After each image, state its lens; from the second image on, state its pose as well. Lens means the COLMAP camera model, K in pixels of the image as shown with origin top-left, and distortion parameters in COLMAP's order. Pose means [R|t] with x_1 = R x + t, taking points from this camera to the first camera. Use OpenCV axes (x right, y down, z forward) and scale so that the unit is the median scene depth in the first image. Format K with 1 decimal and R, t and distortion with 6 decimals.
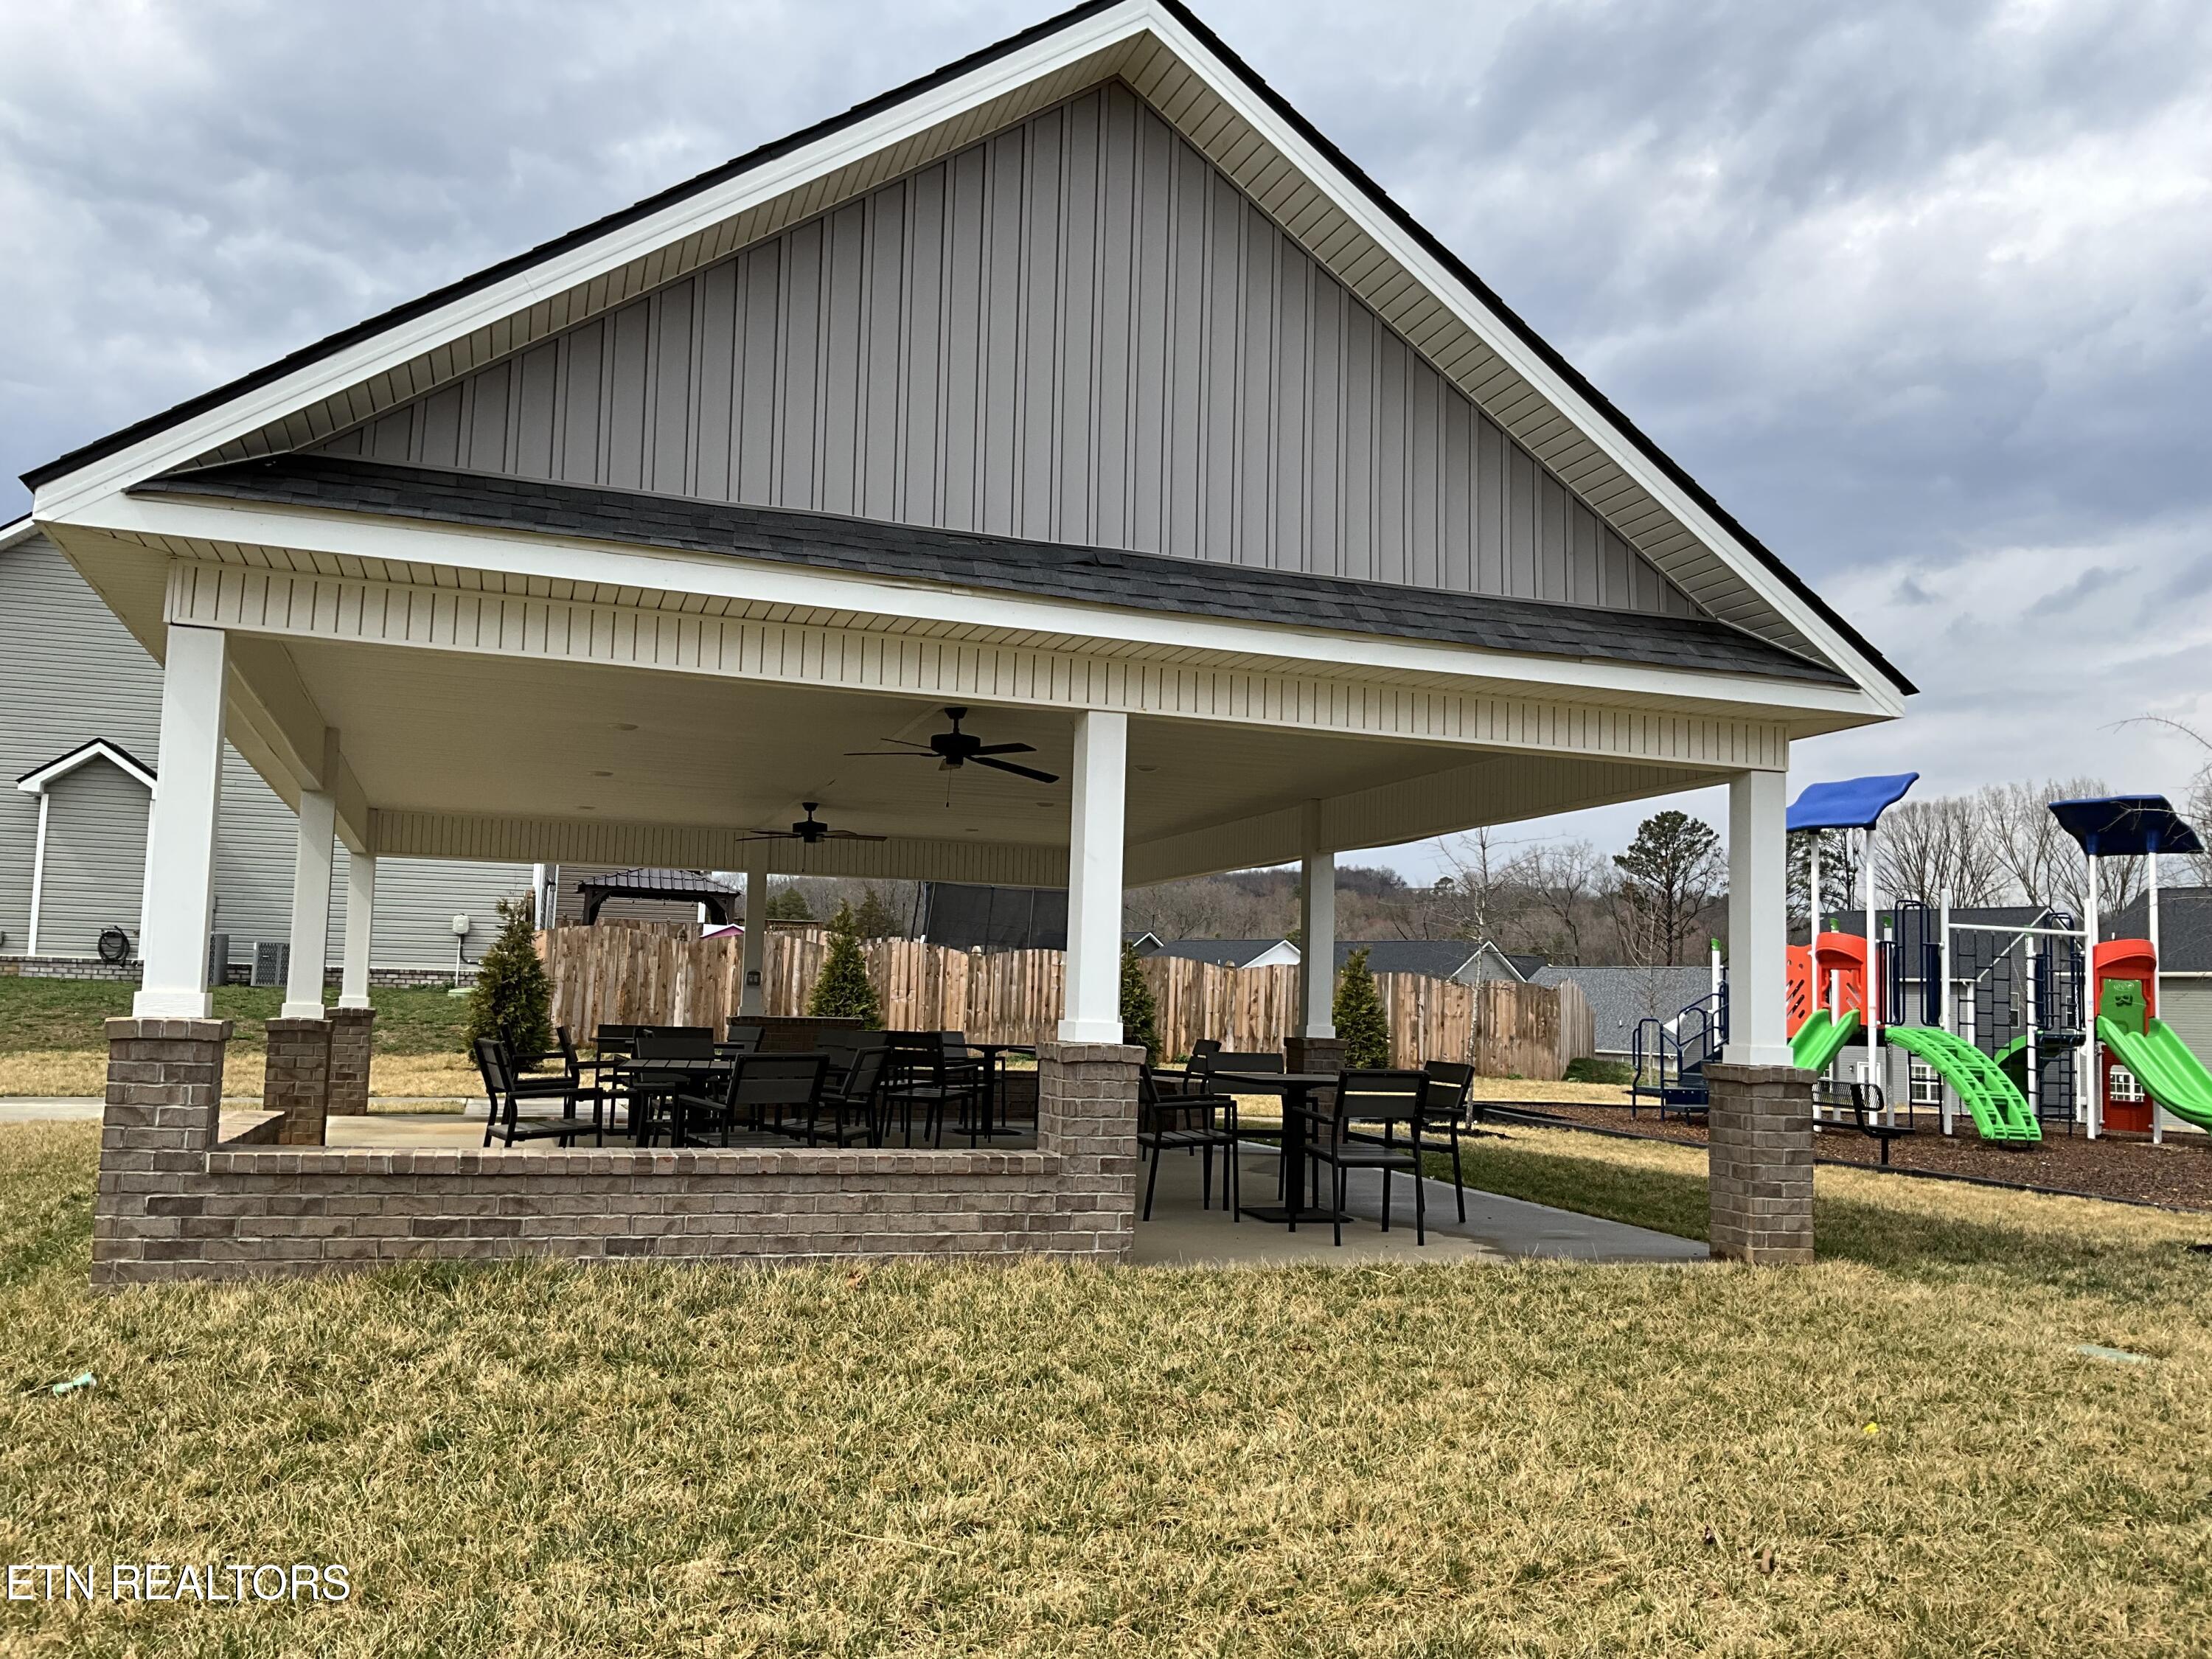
lens RADIAL K [[1788.8, 0, 1106.0], [0, 1788.8, 829.5], [0, 0, 1]] dist [0.146955, -0.305792]
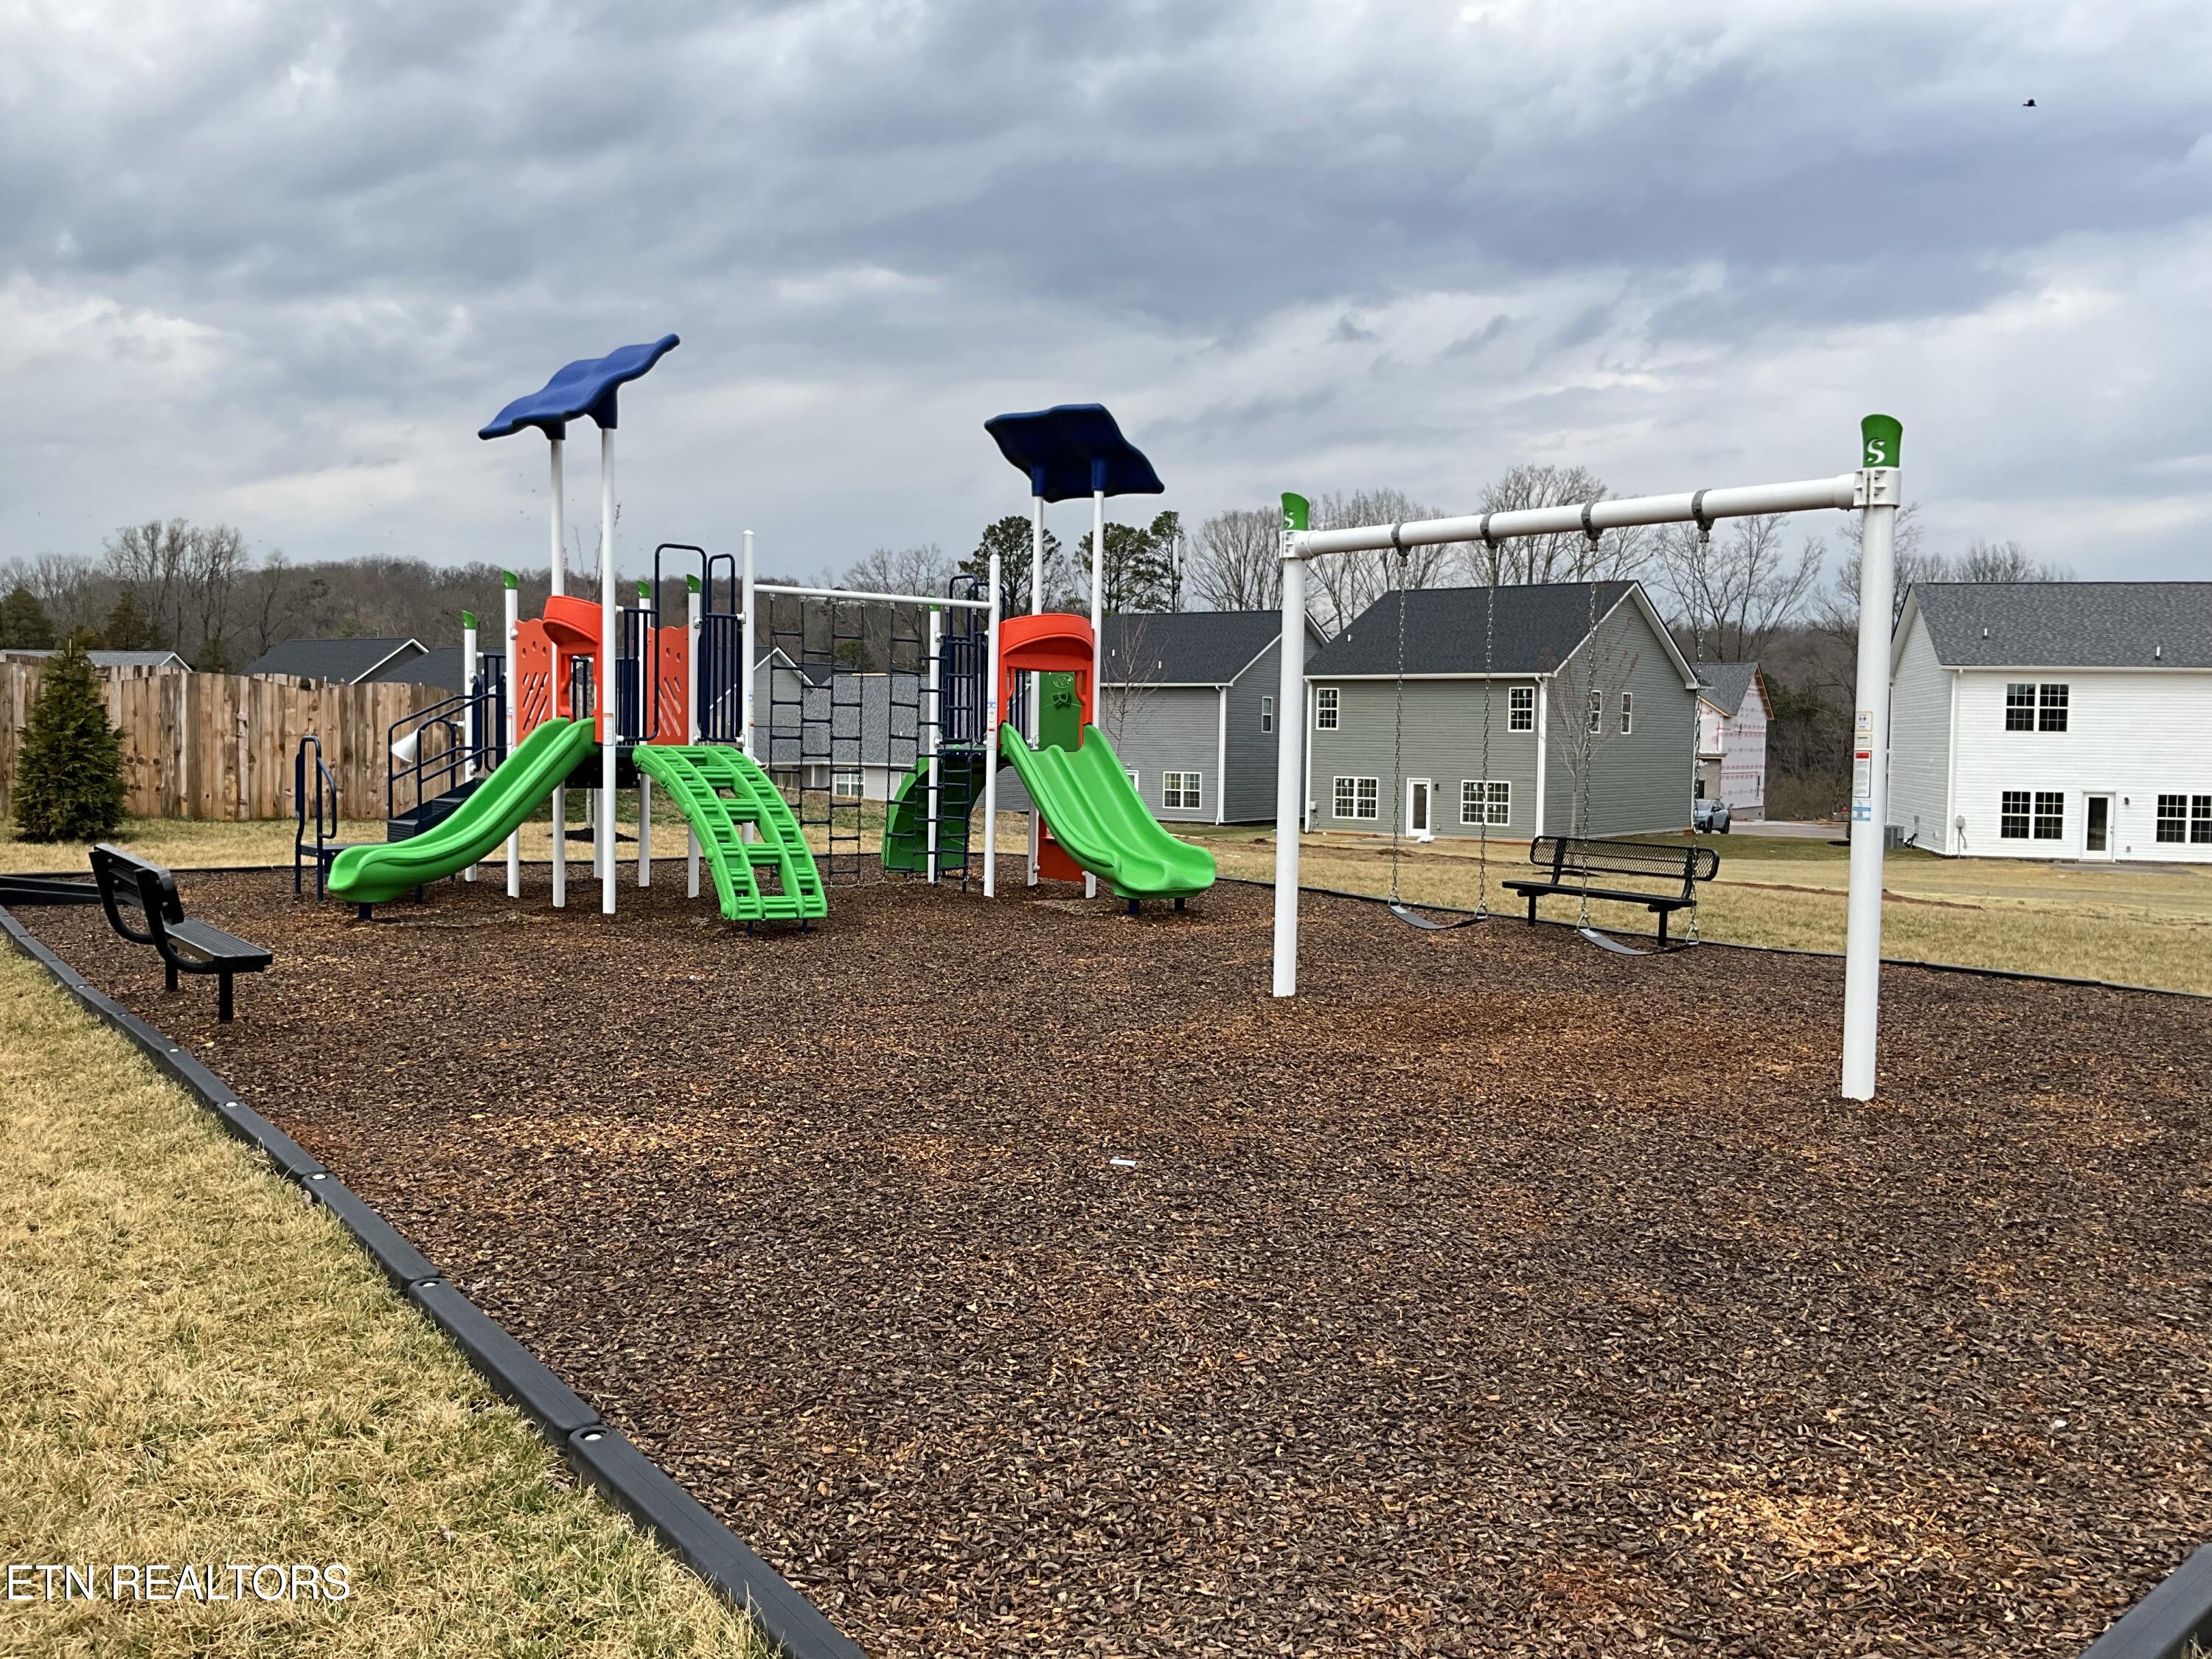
lens RADIAL K [[1788.8, 0, 1106.0], [0, 1788.8, 829.5], [0, 0, 1]] dist [0.146955, -0.305792]
pose [[0.949720, -0.031655, 0.311496, 0.350318], [-0.018261, 0.987583, 0.156036, 0.032453], [-0.312567, -0.153879, 0.937349, 0.317289]]
